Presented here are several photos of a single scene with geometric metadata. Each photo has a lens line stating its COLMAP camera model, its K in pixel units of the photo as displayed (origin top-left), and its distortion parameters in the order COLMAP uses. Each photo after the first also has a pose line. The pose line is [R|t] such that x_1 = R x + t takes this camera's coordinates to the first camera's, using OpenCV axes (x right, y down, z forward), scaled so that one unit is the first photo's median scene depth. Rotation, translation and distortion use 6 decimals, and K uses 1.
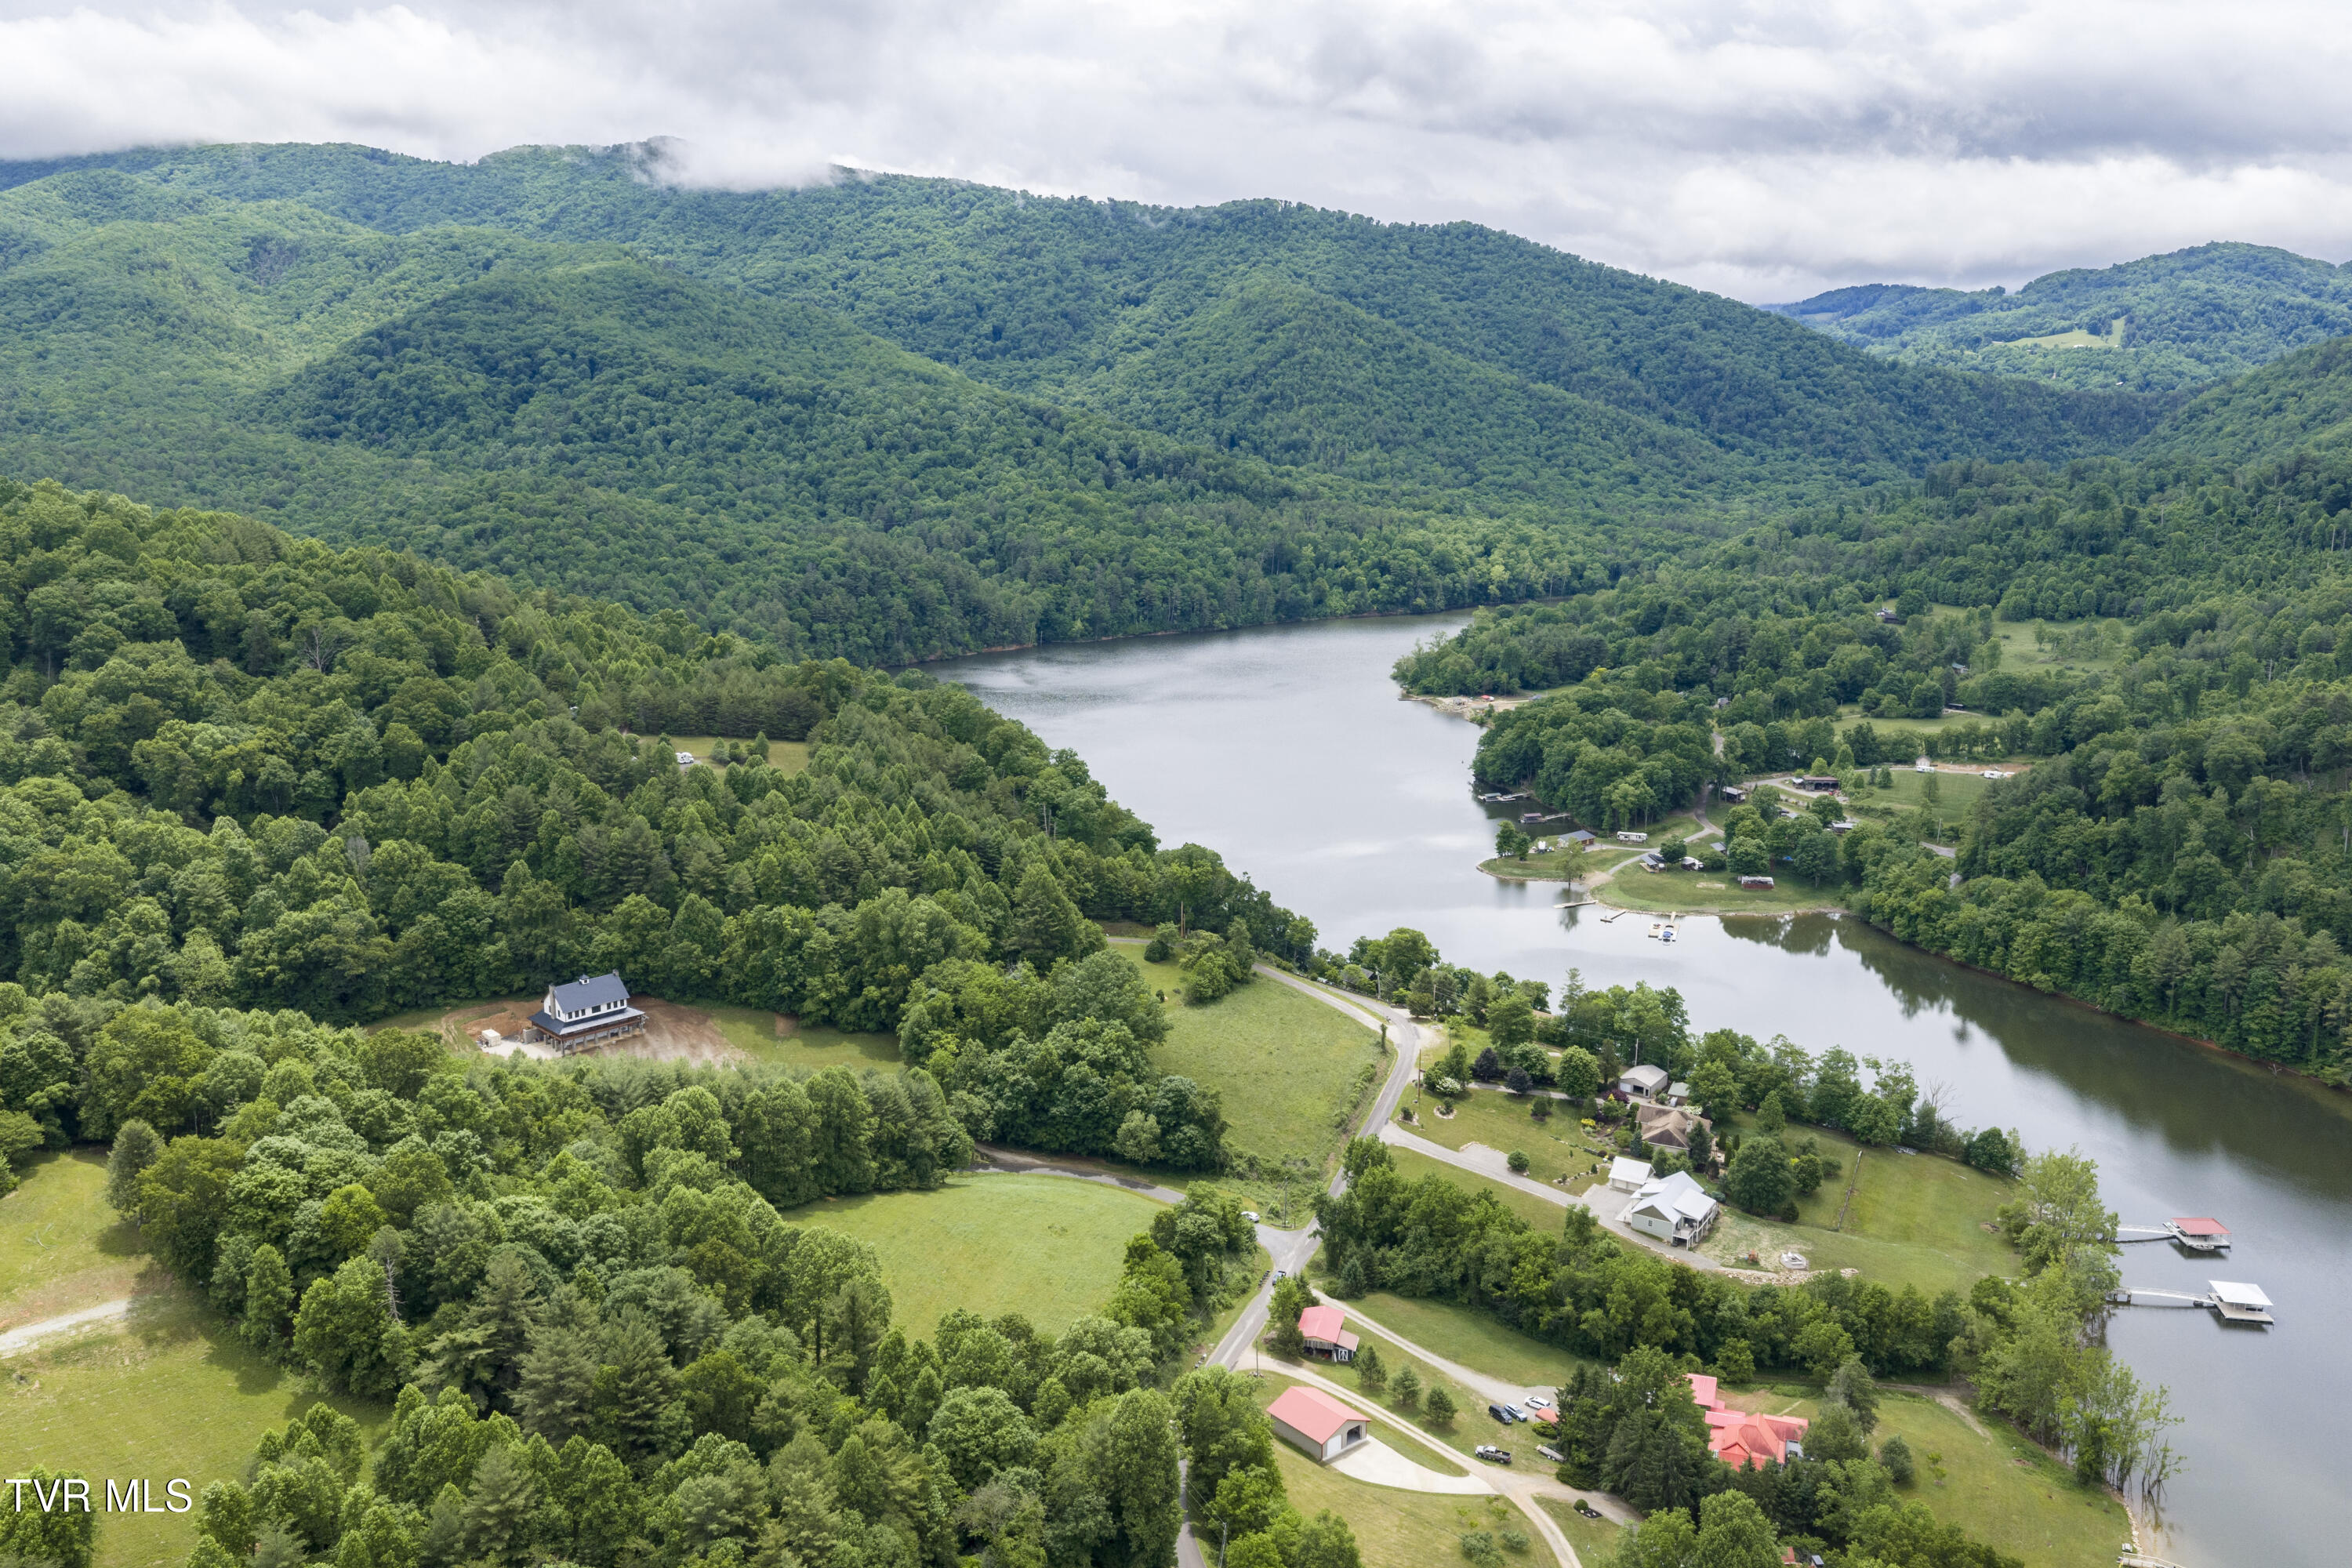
lens RADIAL K [[1941.0, 0, 1177.2], [0, 1941.0, 790.8], [0, 0, 1]] dist [0.019873, -0.033251]
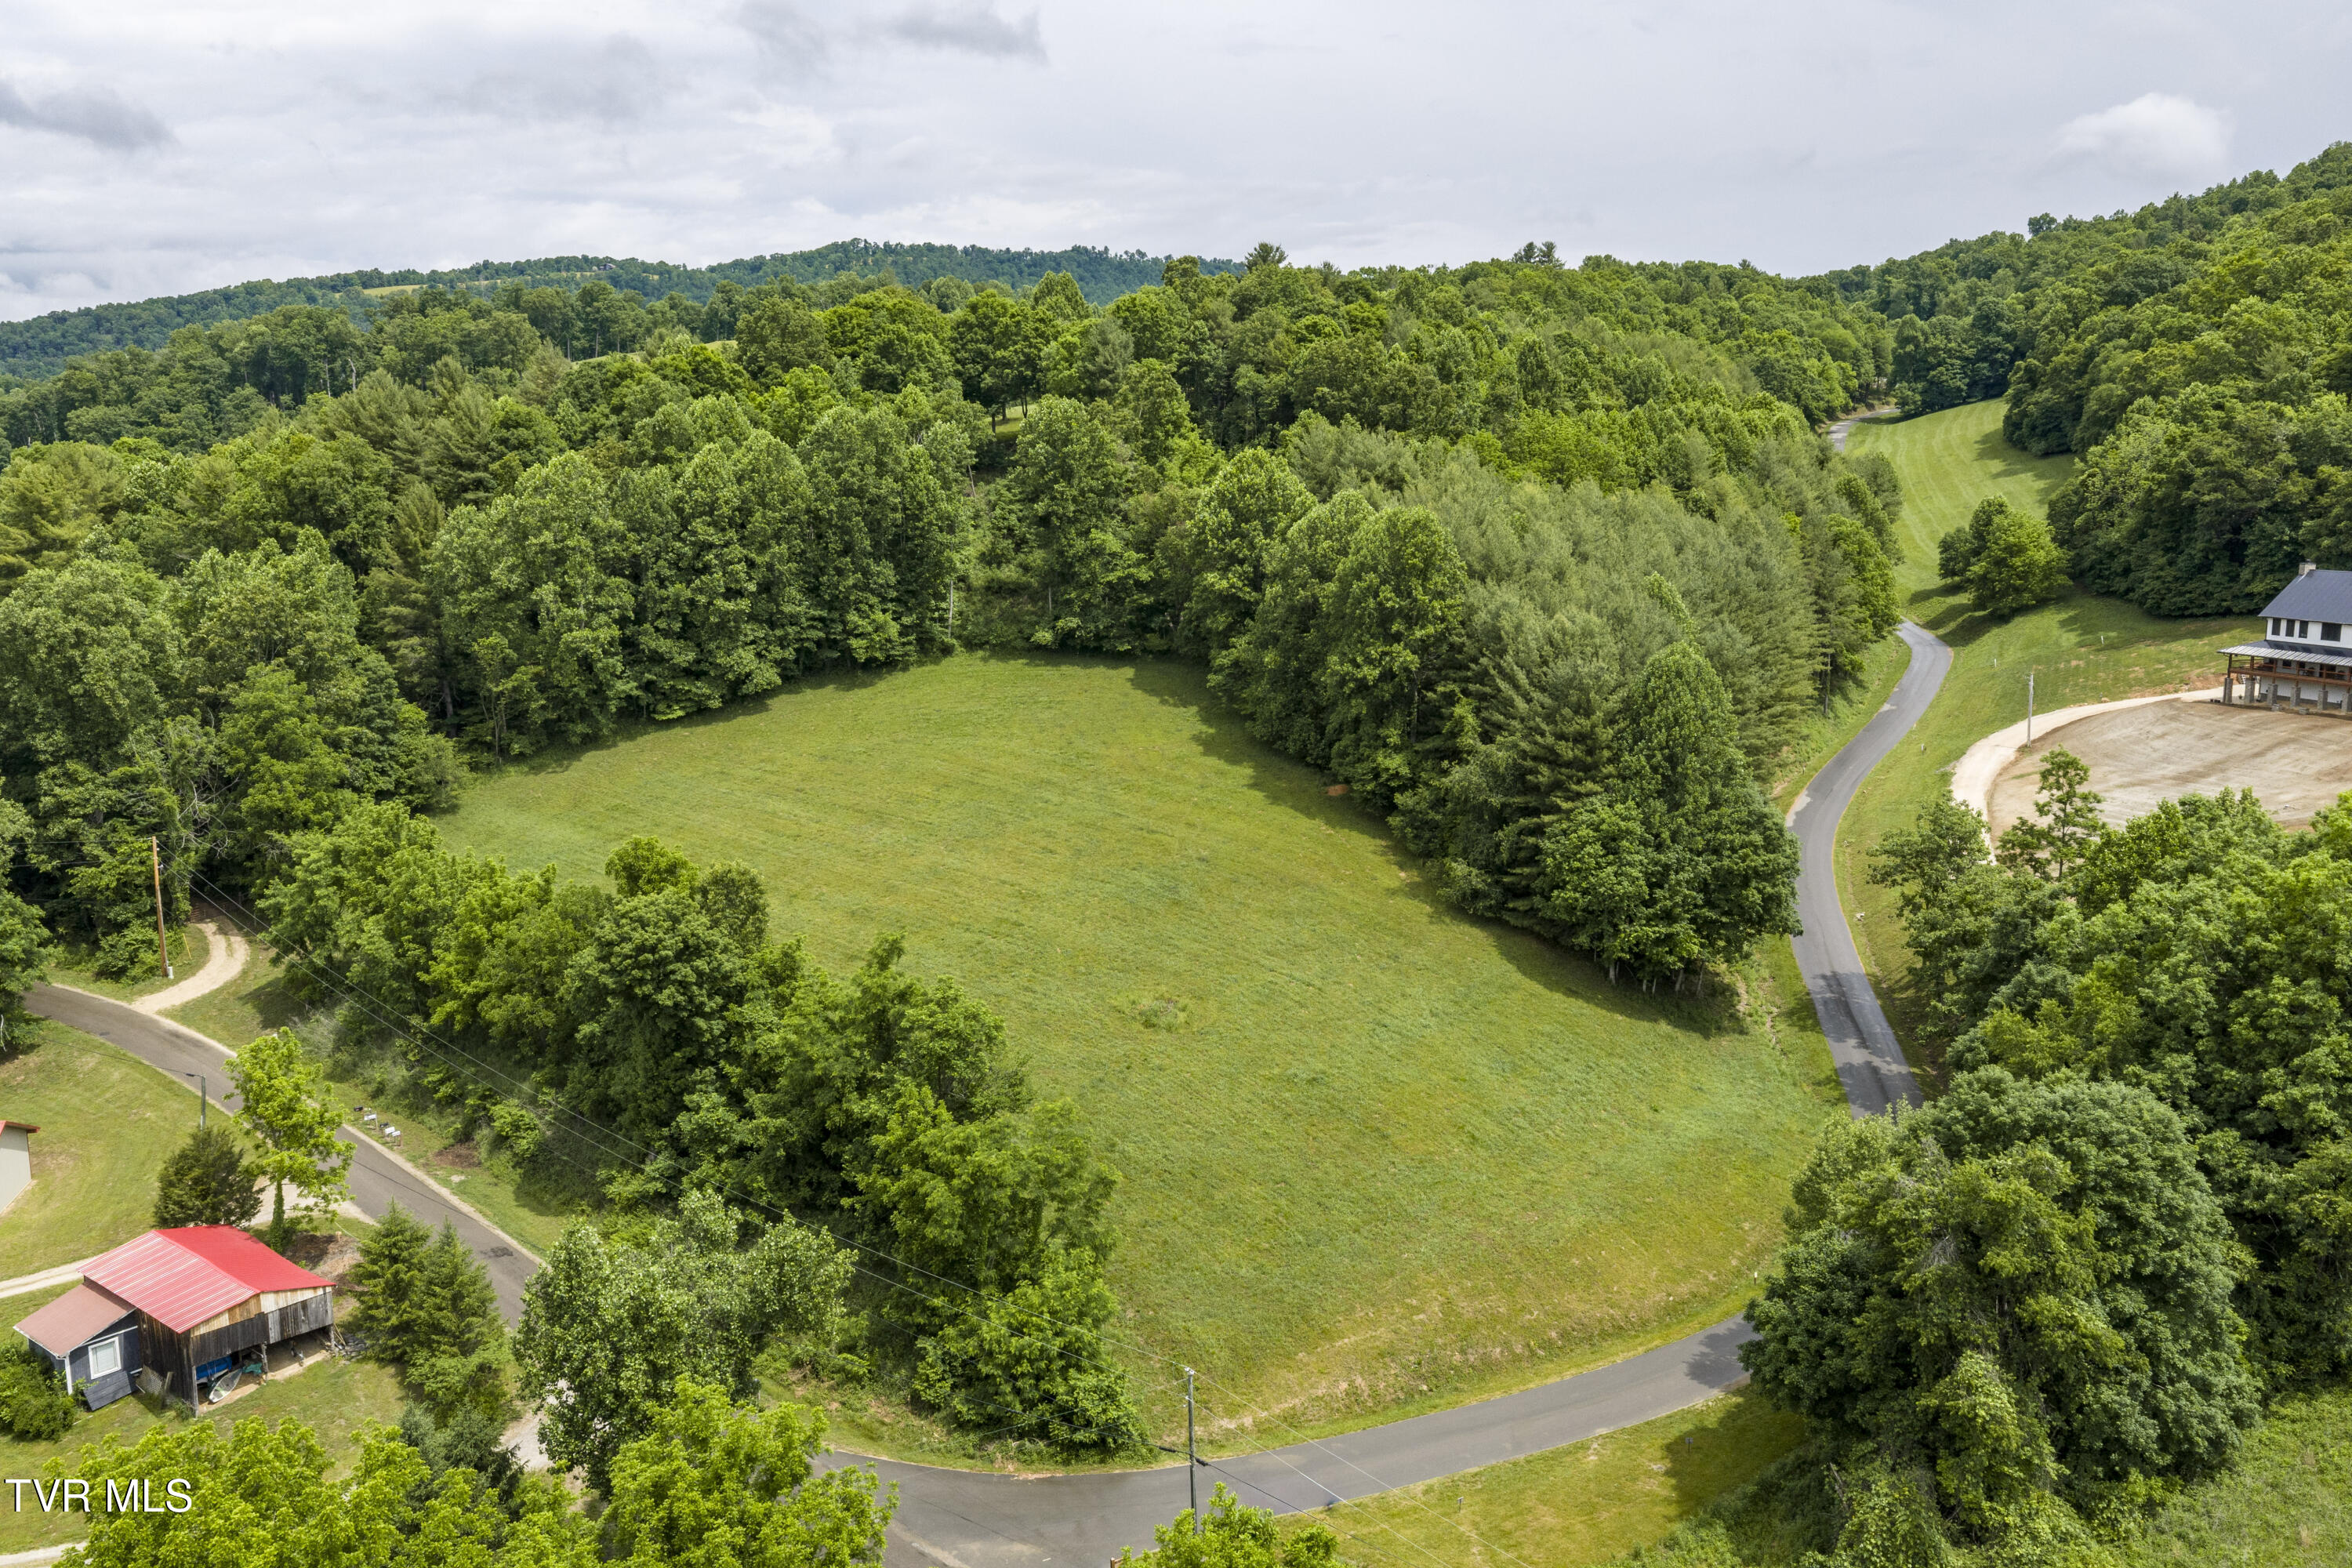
lens RADIAL K [[1941.0, 0, 1182.6], [0, 1941.0, 786.0], [0, 0, 1]] dist [0.019873, -0.033251]
pose [[-0.435070, 0.144911, -0.888659, 0.120597], [-0.195700, 0.948151, 0.250423, 0.052893], [0.878872, 0.282862, -0.384153, 0.582642]]
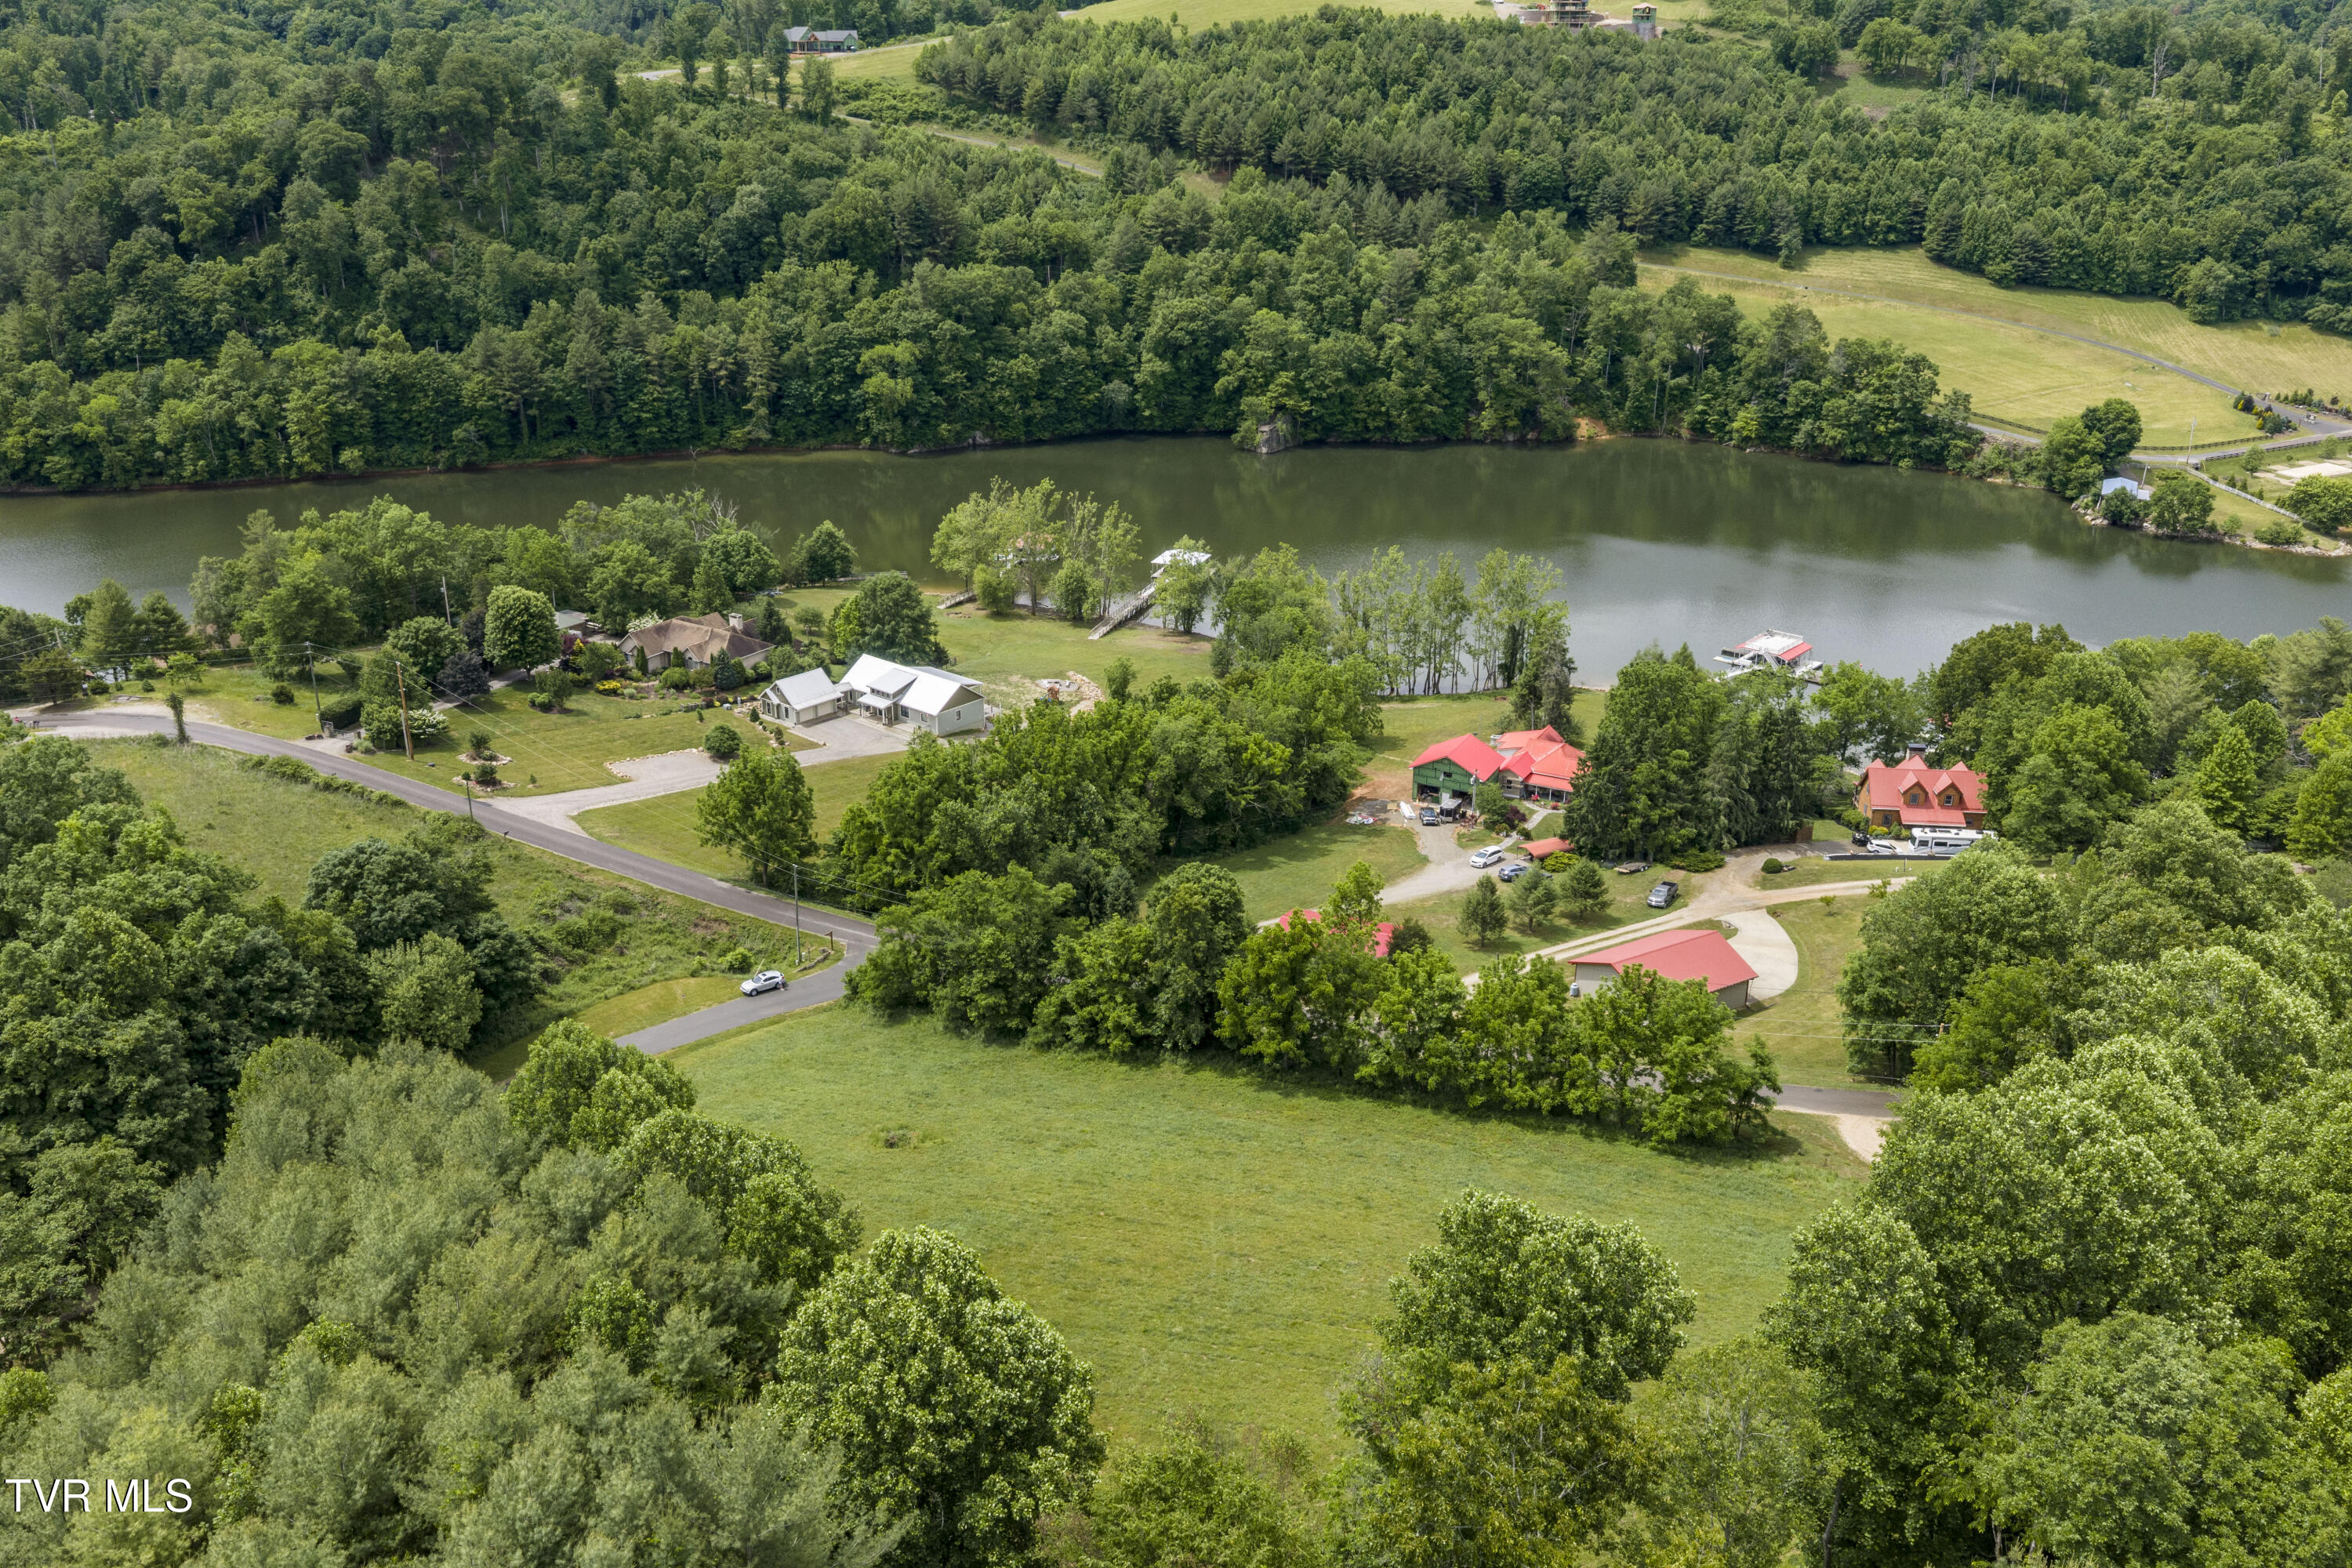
lens RADIAL K [[1941.0, 0, 1186.4], [0, 1941.0, 786.2], [0, 0, 1]] dist [0.019873, -0.033251]
pose [[0.148547, -0.371537, 0.916457, -0.197897], [0.210176, 0.917428, 0.337863, 0.022165], [-0.966313, 0.142429, 0.214369, 0.442085]]
